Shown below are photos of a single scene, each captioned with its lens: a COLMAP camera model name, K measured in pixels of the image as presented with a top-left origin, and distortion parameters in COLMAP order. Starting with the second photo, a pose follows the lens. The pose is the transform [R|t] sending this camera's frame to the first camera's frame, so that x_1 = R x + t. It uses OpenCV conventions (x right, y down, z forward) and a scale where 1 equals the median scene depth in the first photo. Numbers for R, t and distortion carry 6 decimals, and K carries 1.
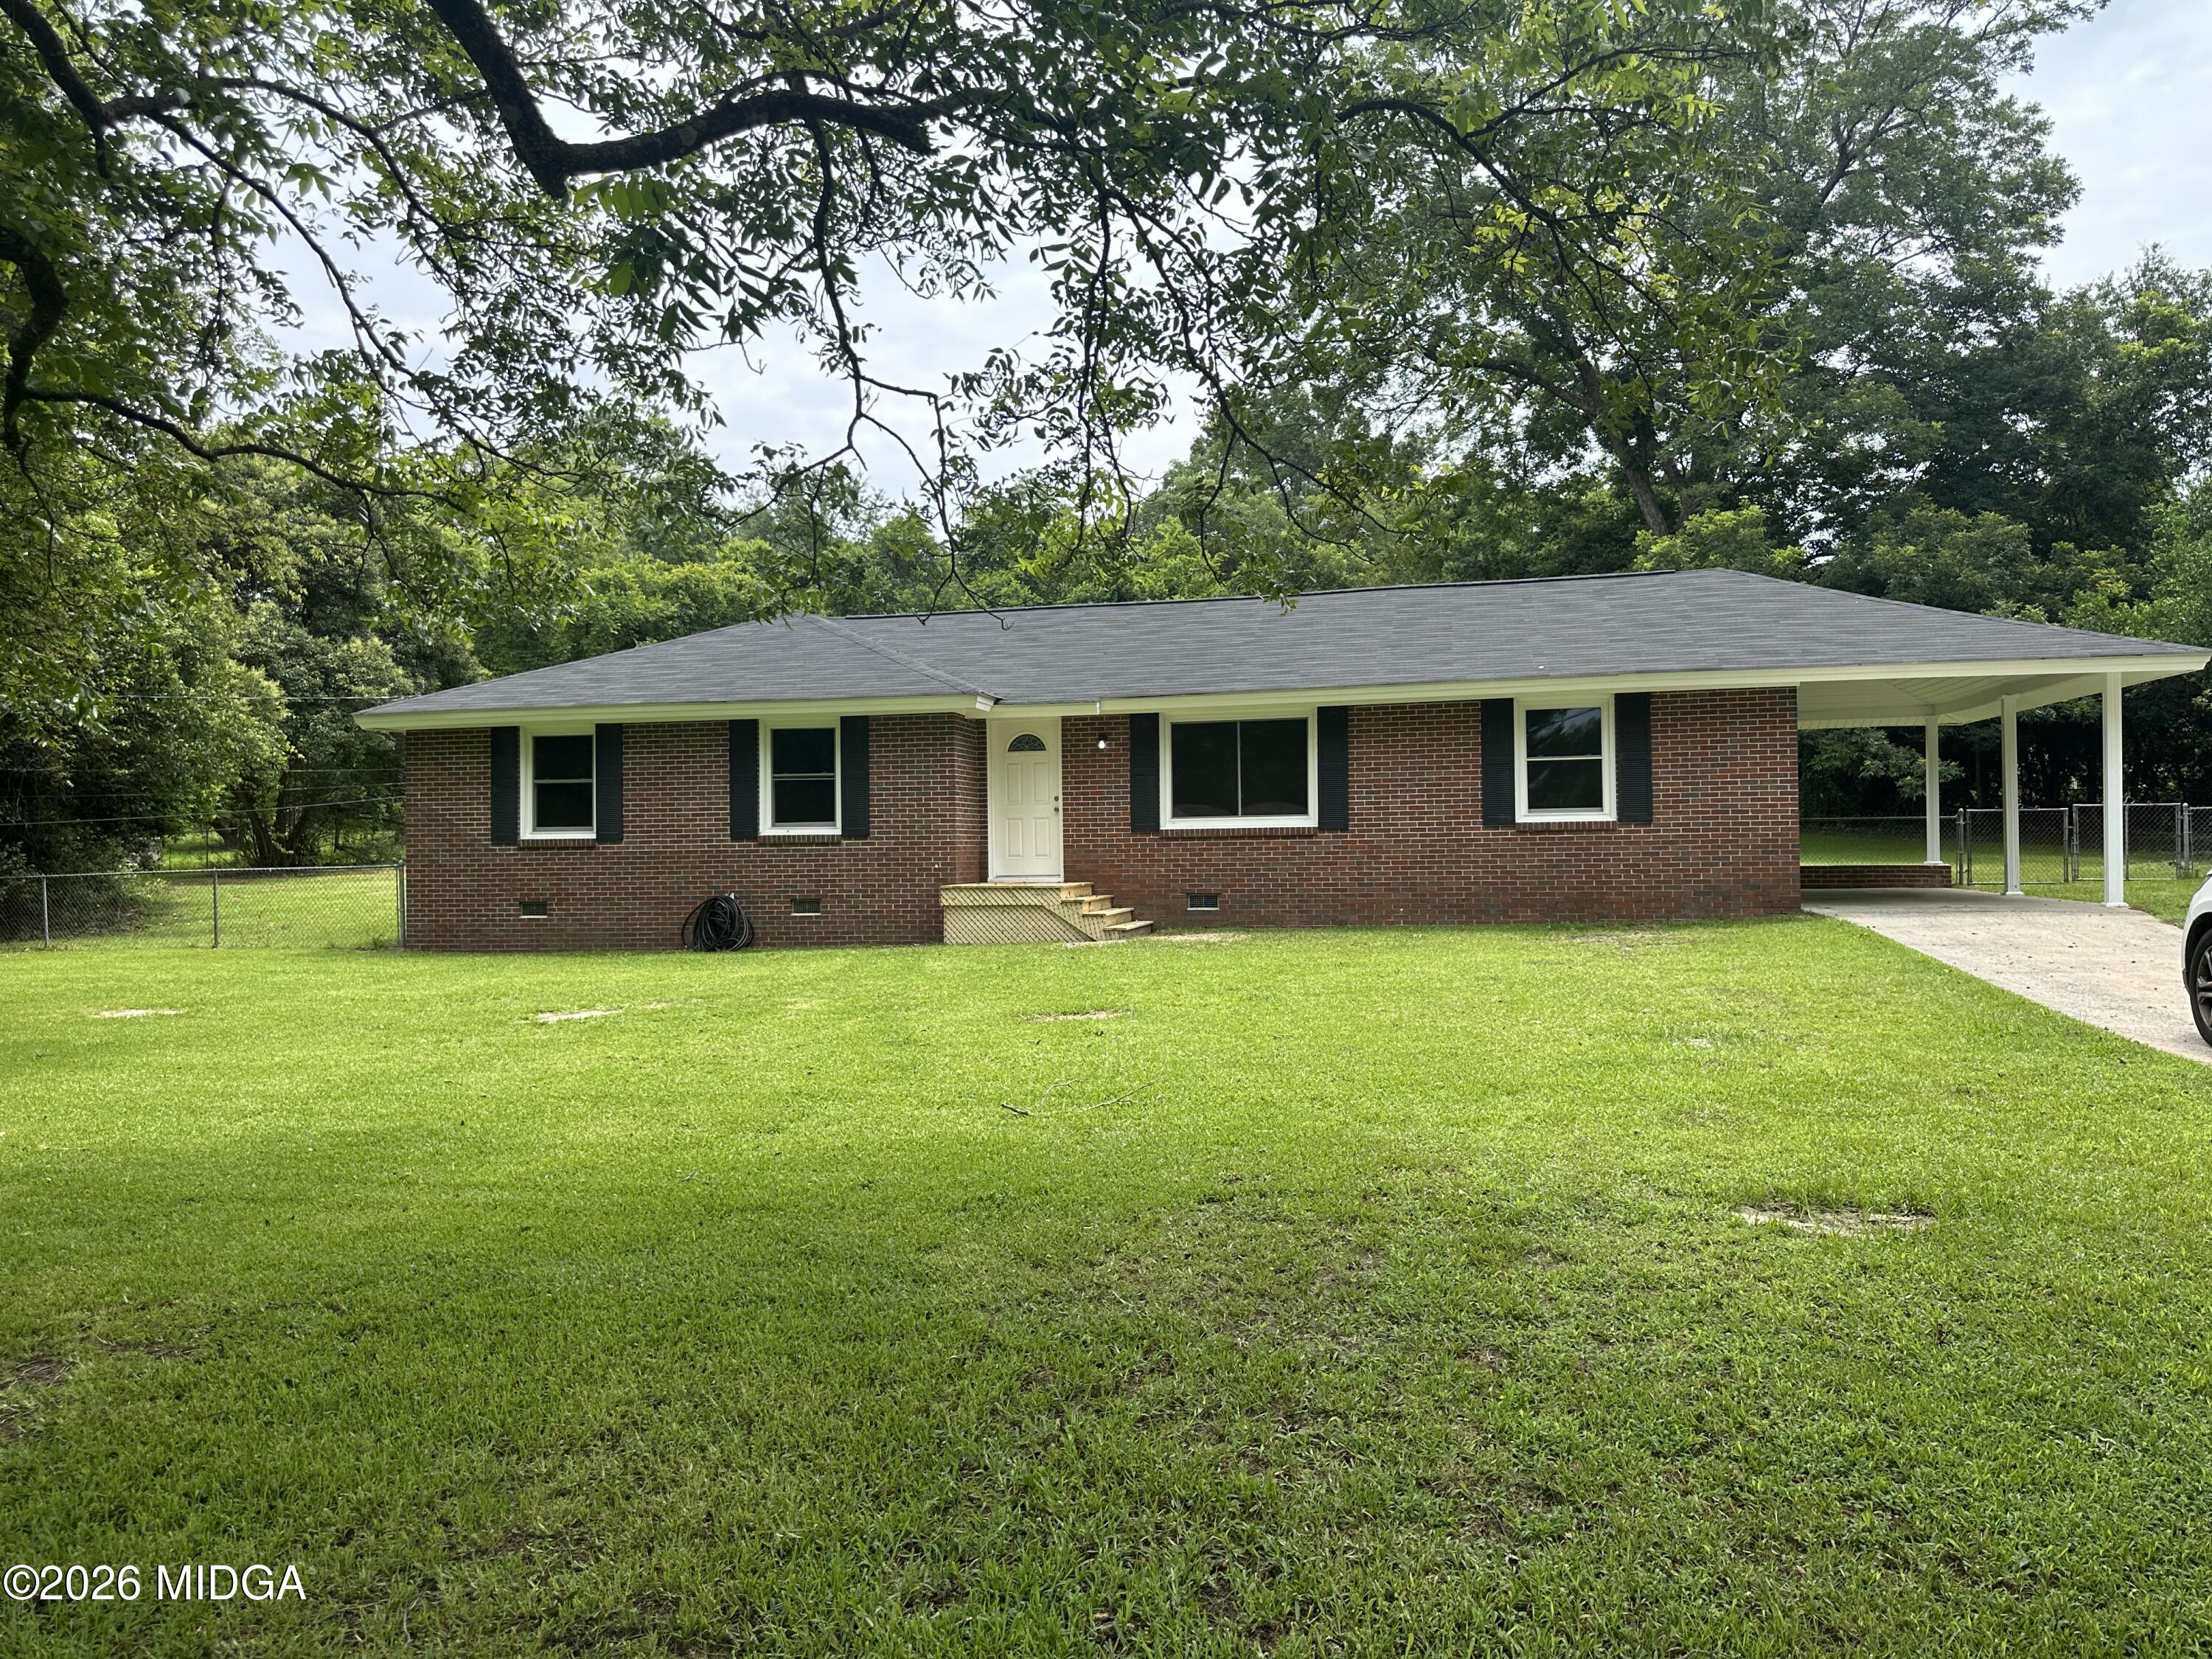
lens RADIAL K [[1538.1, 0, 1079.4], [0, 1538.1, 844.4], [0, 0, 1]] dist [0.085347, -0.102111]
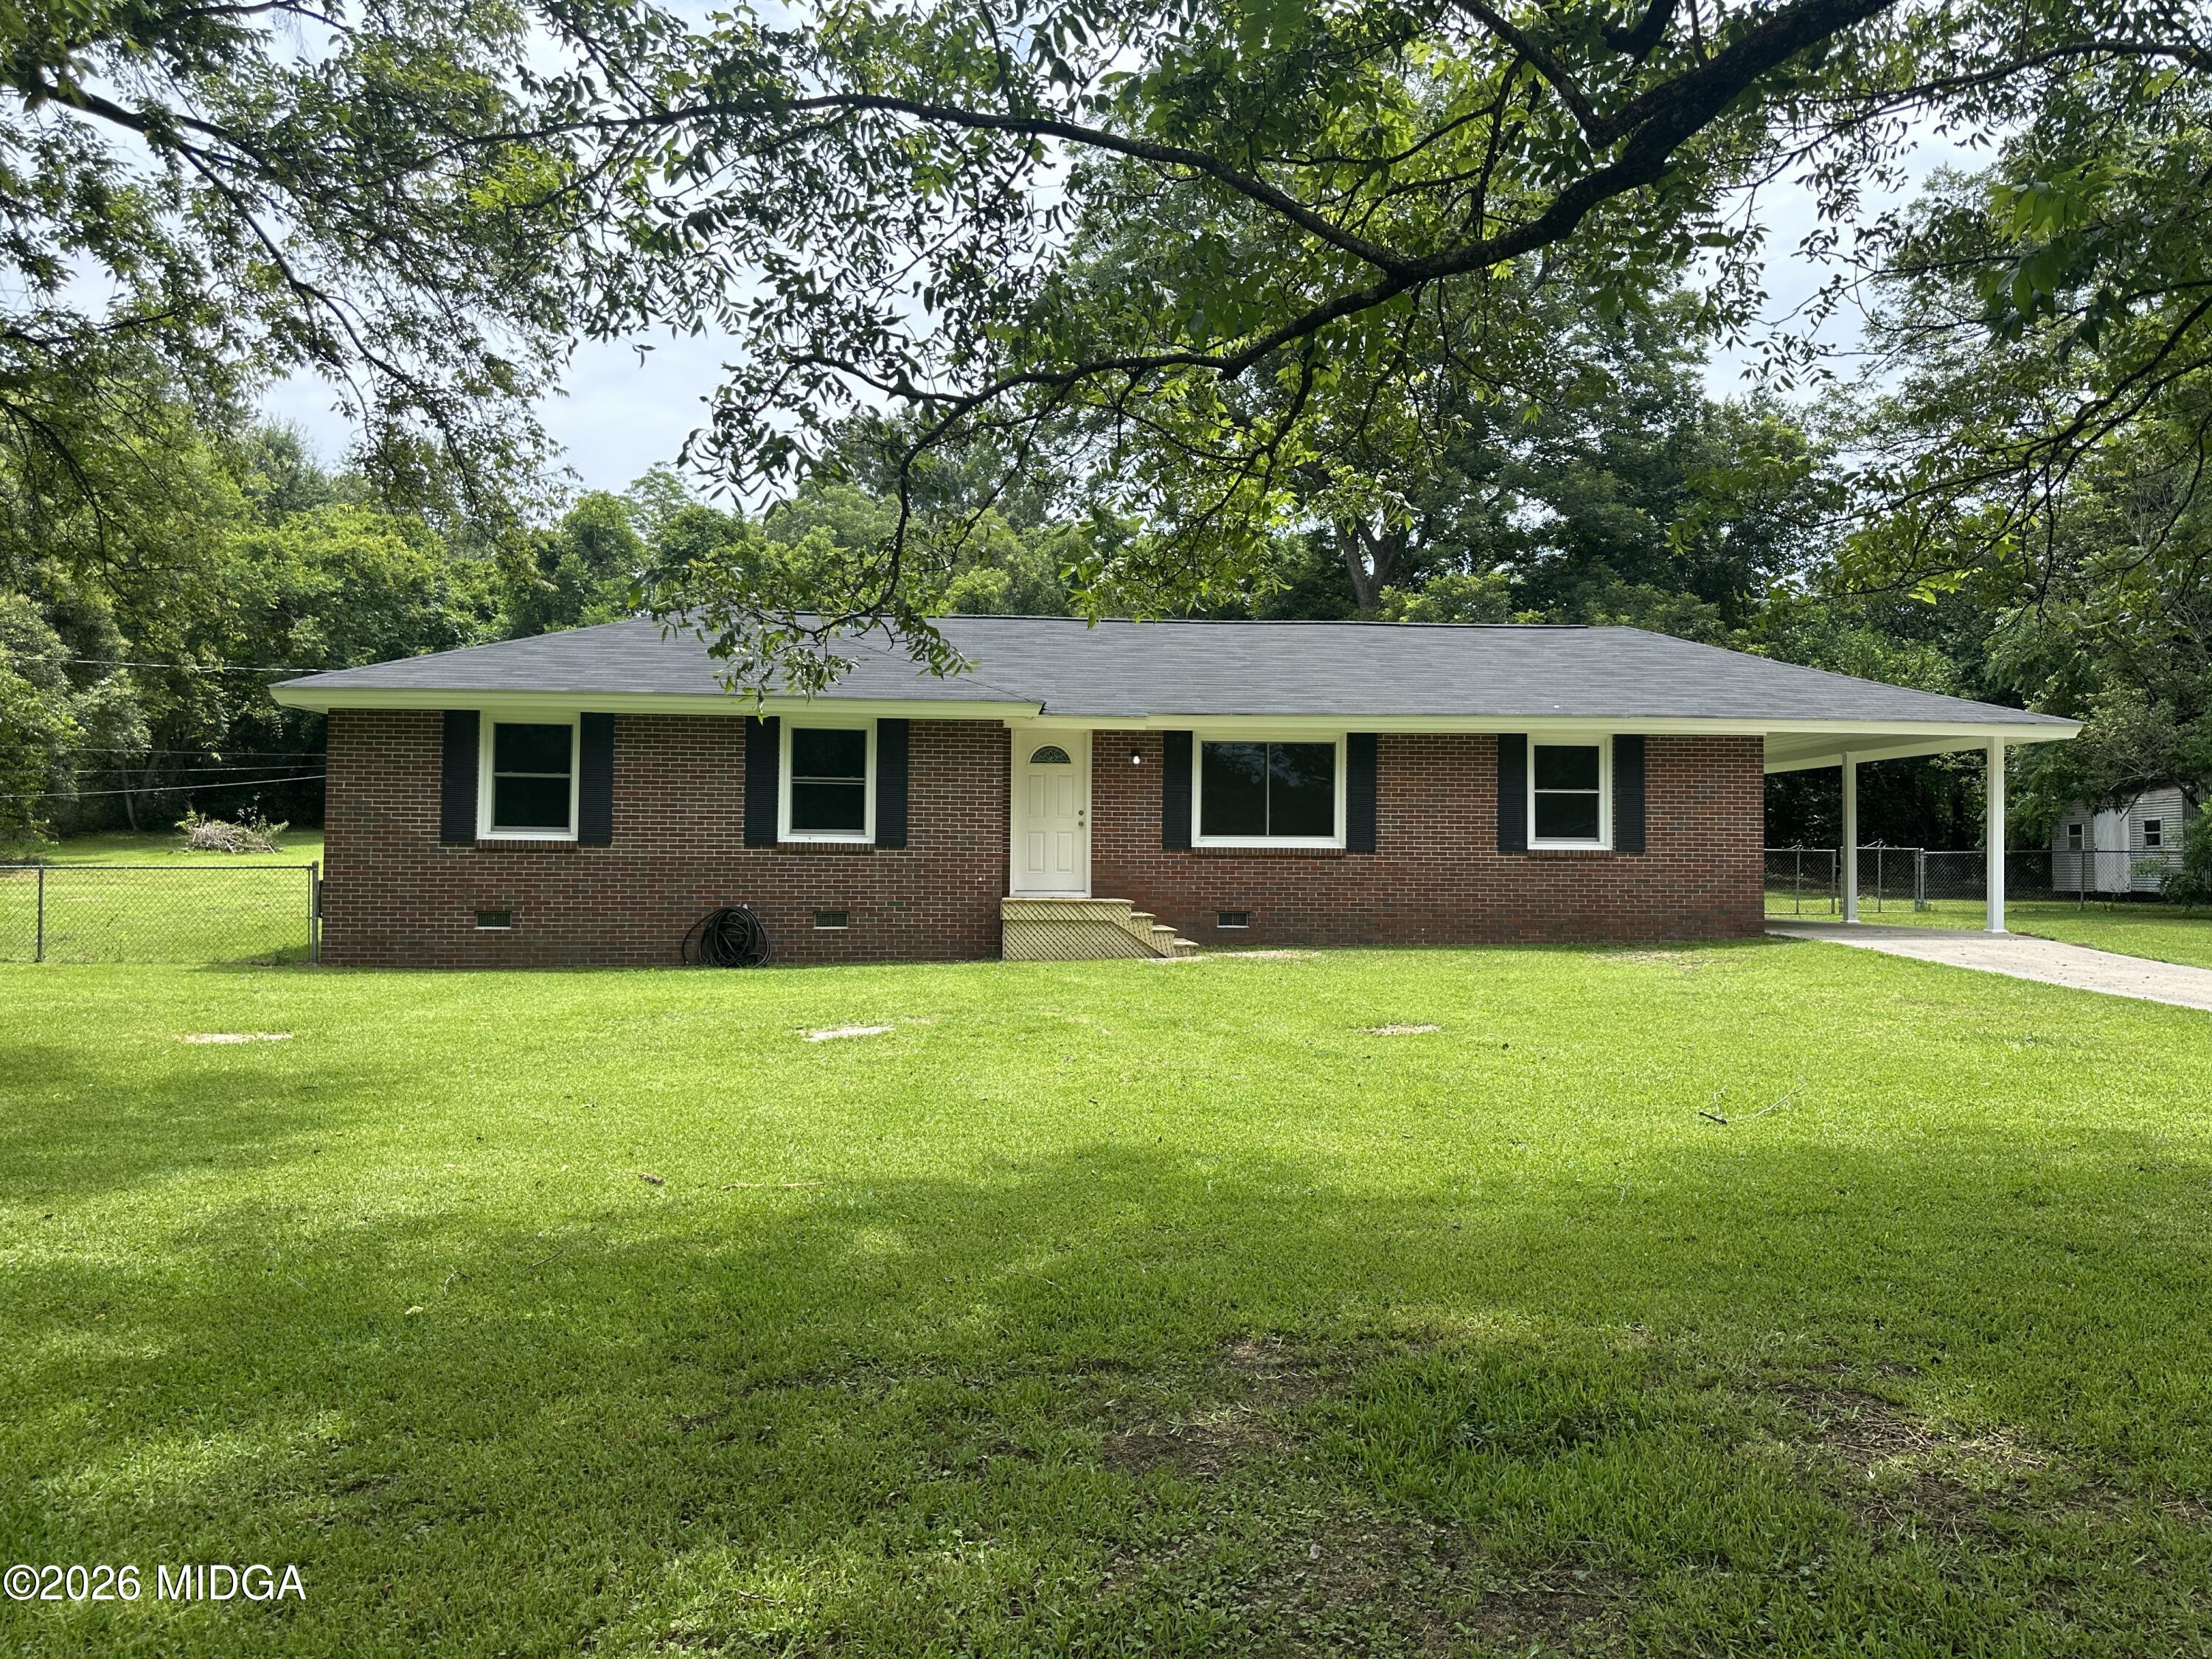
lens RADIAL K [[1532.3, 0, 1106.0], [0, 1532.3, 829.5], [0, 0, 1]] dist [0.077220, -0.104238]
pose [[0.958470, 0.029299, 0.283685, -0.285456], [-0.023322, 0.999430, -0.024426, 0.004658], [-0.284239, 0.016796, 0.958606, 0.056023]]
